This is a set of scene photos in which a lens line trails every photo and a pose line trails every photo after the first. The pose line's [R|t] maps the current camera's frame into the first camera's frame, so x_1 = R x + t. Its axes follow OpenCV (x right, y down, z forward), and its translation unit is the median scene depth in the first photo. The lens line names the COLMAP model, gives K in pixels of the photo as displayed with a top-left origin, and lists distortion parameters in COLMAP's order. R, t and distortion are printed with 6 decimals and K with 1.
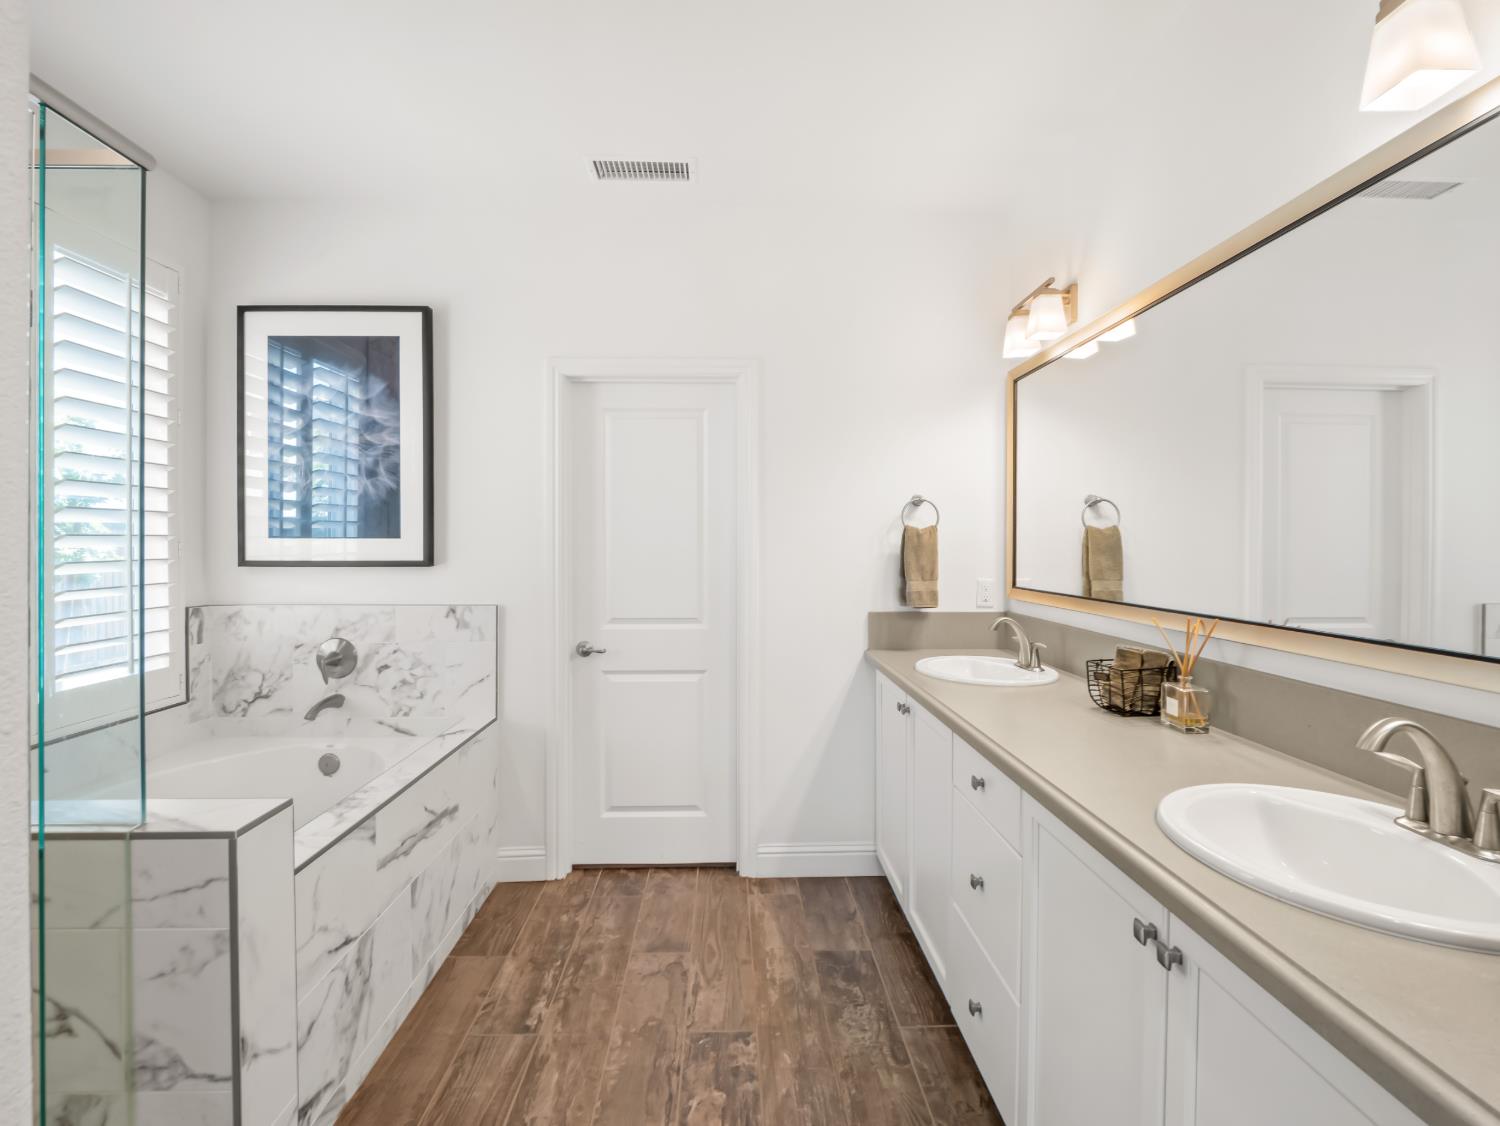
lens RADIAL K [[725.7, 0, 748.9], [0, 725.7, 549.3], [0, 0, 1]] dist [-0.011852, -0.003728]
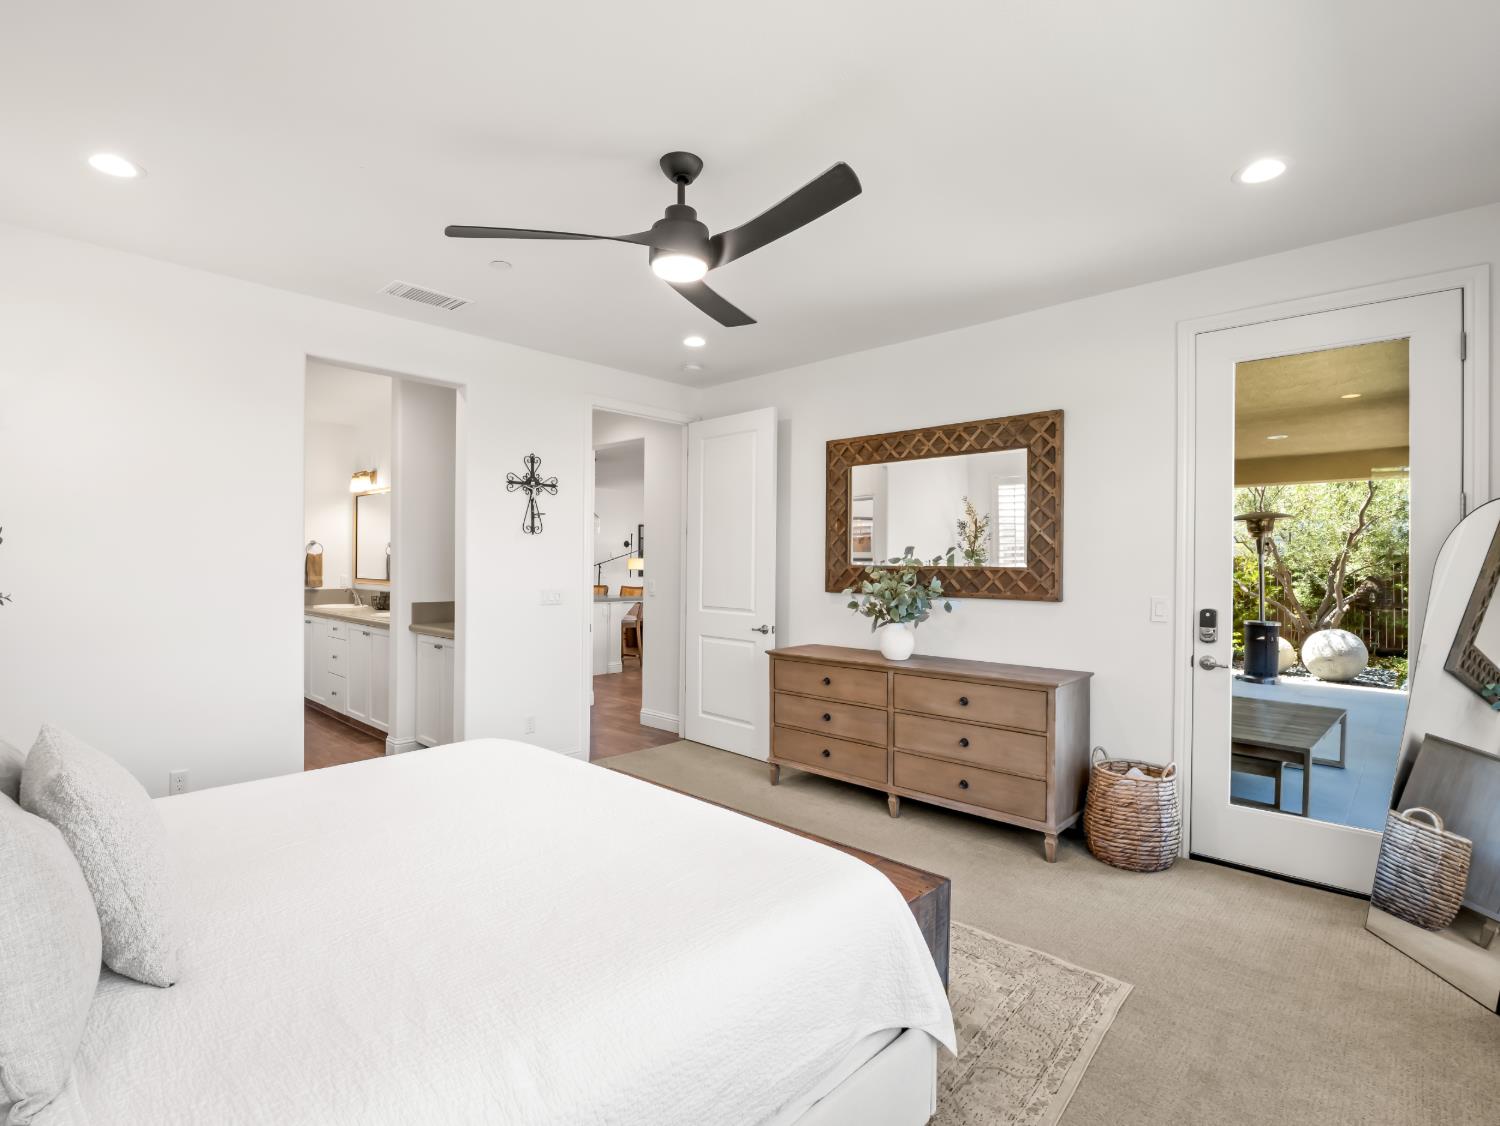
lens RADIAL K [[725.7, 0, 741.9], [0, 725.7, 562.9], [0, 0, 1]] dist [-0.011852, -0.003728]
pose [[0.714145, 0.004100, 0.699986, -0.447339], [-0.003890, 0.999991, -0.001888, -0.001654], [-0.699987, -0.001375, 0.714154, -1.779657]]
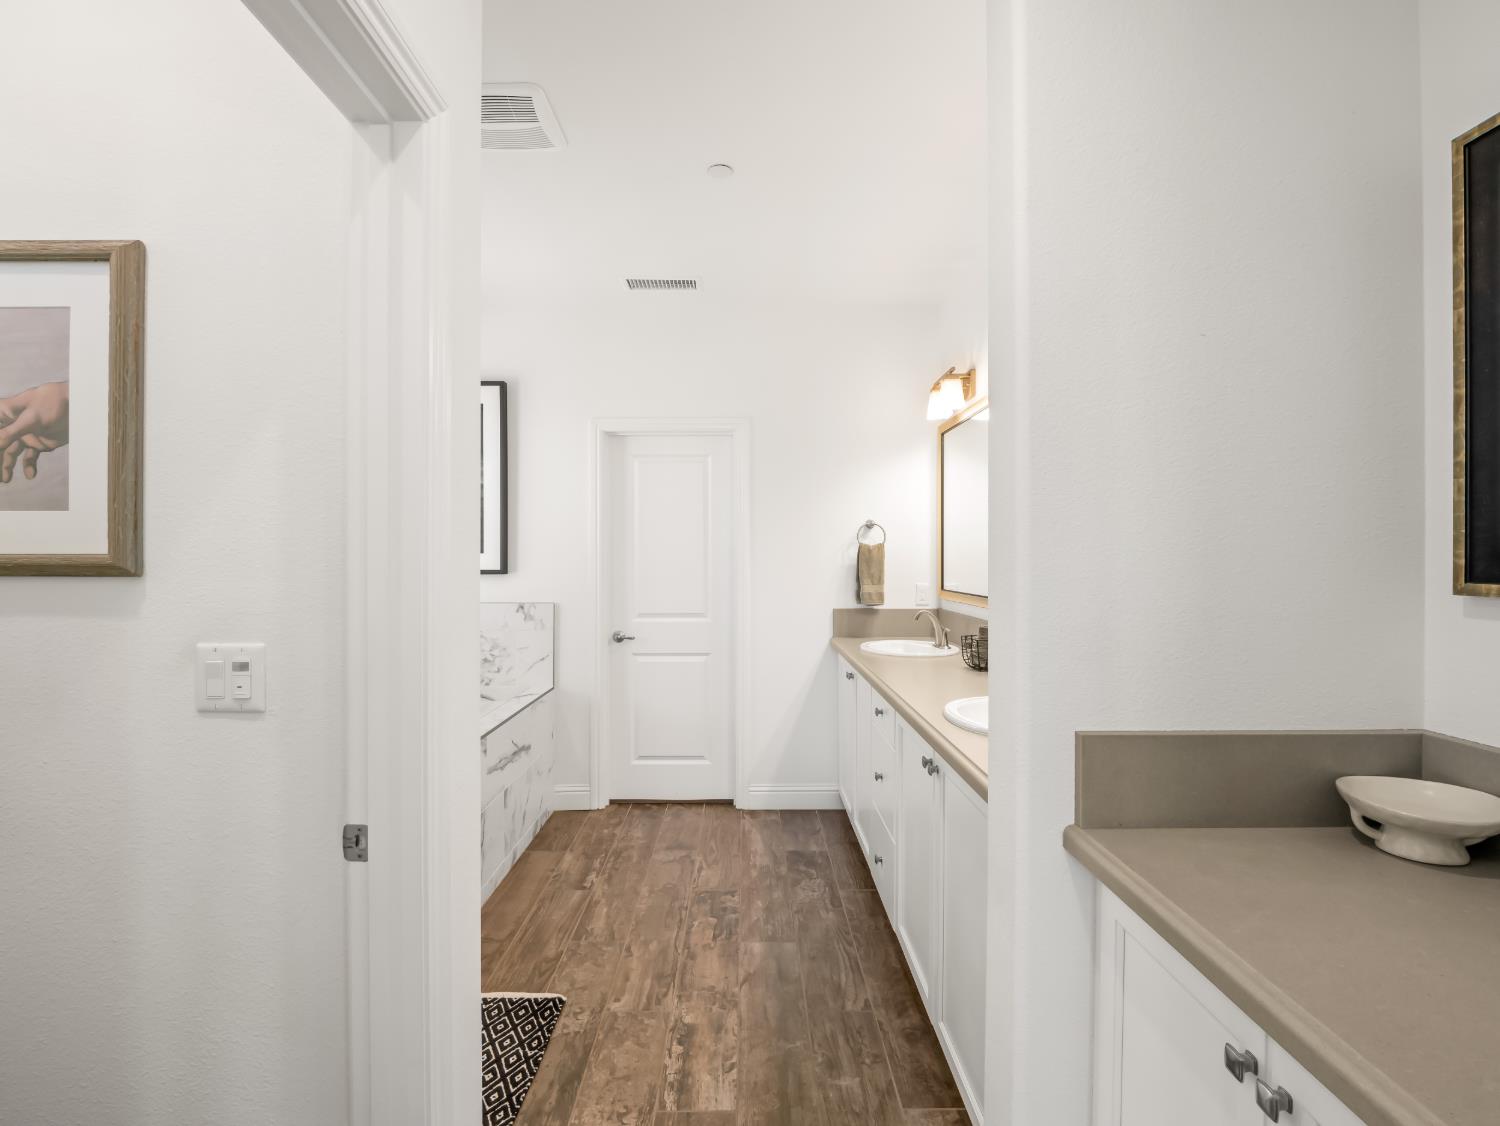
lens RADIAL K [[725.7, 0, 750.4], [0, 725.7, 564.6], [0, 0, 1]] dist [-0.011852, -0.003728]
pose [[0.999709, -0.000542, -0.024130, 0.049403], [0.000649, 0.999990, 0.004440, 0.000202], [0.024127, -0.004455, 0.999699, -0.343237]]
